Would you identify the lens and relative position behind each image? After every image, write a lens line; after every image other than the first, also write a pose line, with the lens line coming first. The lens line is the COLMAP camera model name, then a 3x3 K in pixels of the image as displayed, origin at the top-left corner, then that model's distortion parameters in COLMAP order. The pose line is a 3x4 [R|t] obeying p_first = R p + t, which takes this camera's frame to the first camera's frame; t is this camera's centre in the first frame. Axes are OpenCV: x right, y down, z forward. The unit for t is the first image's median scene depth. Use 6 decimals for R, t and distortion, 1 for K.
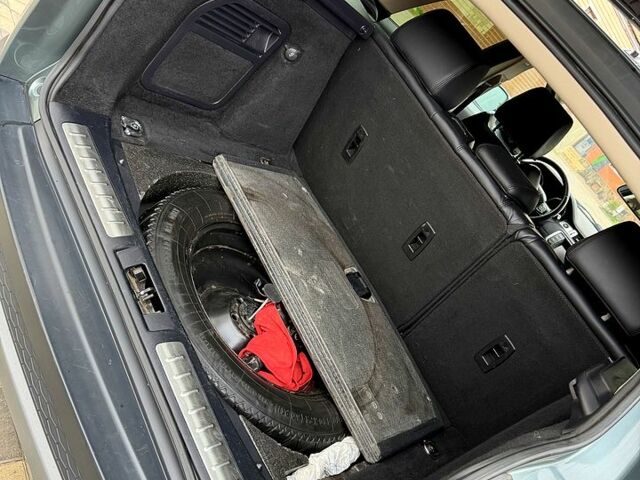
lens RADIAL K [[593.0, 0, 320.0], [0, 593.0, 240.0], [0, 0, 1]] dist [0.156053, -0.299411]
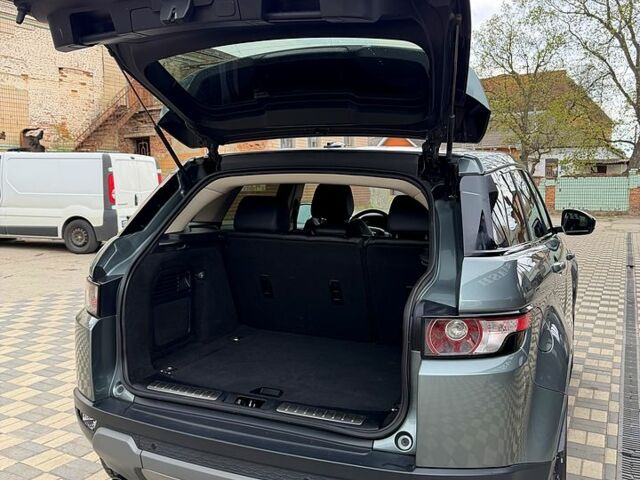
lens RADIAL K [[593.0, 0, 320.0], [0, 593.0, 240.0], [0, 0, 1]] dist [0.156053, -0.299411]
pose [[0.651611, -0.716461, 0.249172, -0.178654], [0.758335, 0.623149, -0.191346, 0.203472], [-0.018179, 0.313639, 0.949368, -0.640325]]
